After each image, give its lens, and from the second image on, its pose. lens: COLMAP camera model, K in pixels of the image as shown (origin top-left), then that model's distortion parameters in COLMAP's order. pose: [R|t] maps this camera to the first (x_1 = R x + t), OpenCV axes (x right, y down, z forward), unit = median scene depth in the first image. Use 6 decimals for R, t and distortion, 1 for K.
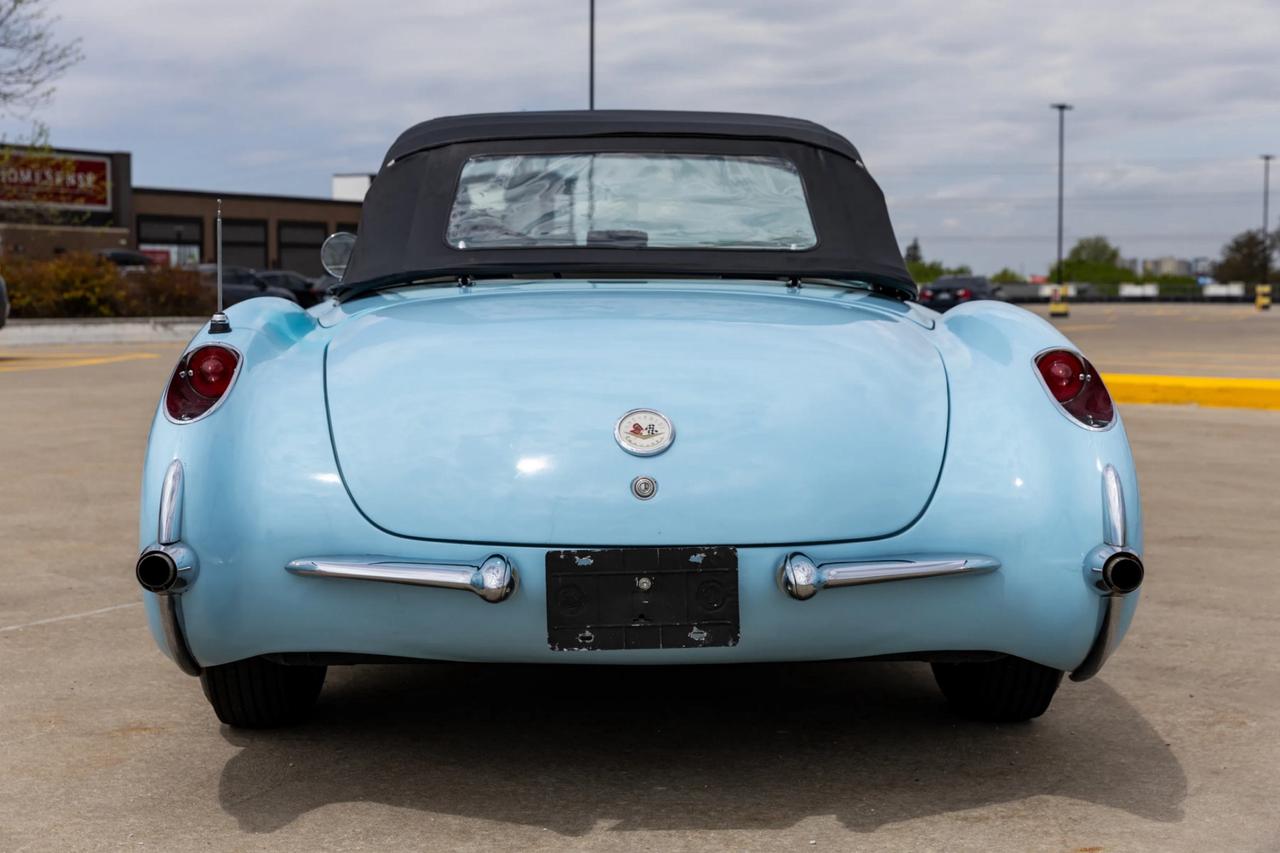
lens RADIAL K [[2135.3, 0, 647.2], [0, 2135.3, 409.4], [0, 0, 1]] dist [0.003960, 0.065056]
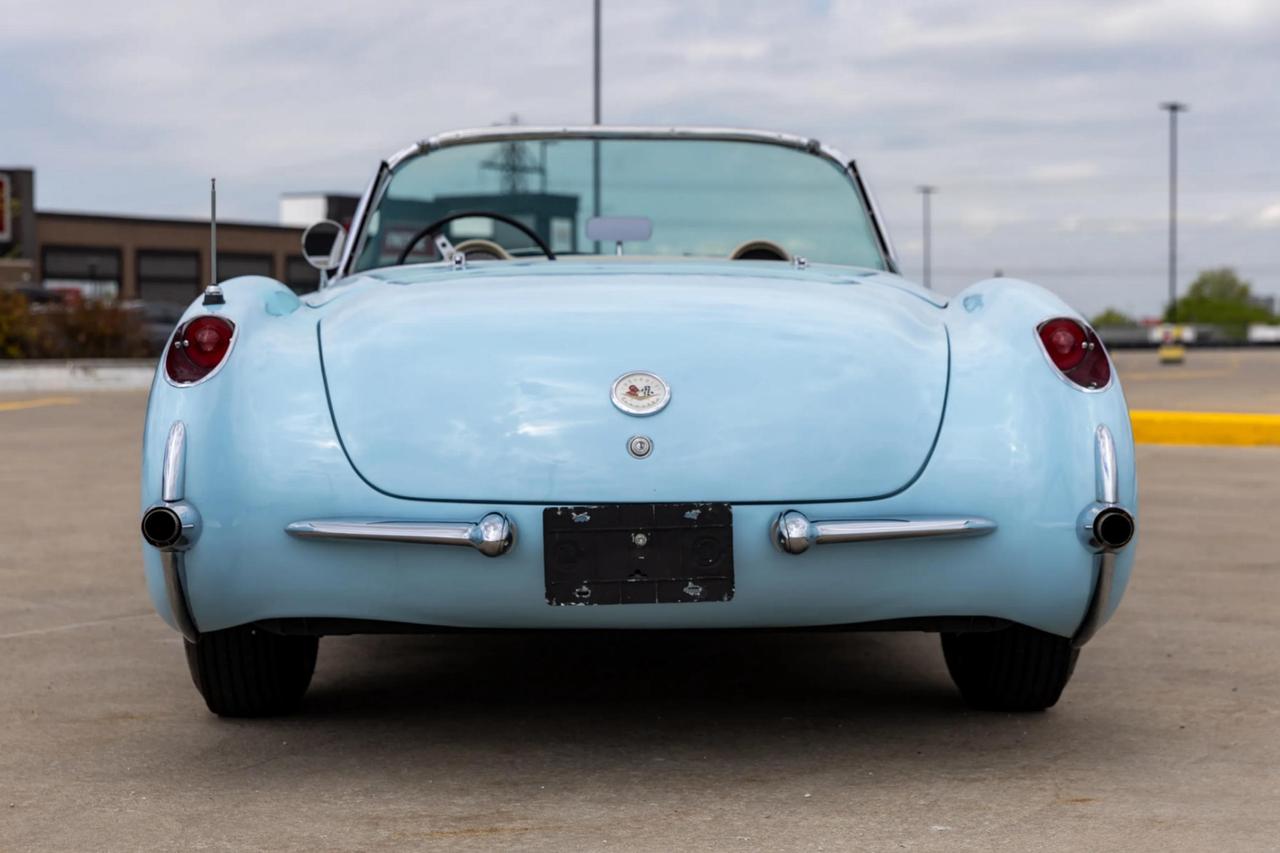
lens RADIAL K [[2699.9, 0, 640.0], [0, 2699.9, 426.5], [0, 0, 1]] dist [0.046743, -0.285011]
pose [[0.999934, -0.003425, -0.010975, 0.011840], [0.003133, 0.999645, -0.026442, 0.057168], [0.011062, 0.026406, 0.999590, -0.262584]]
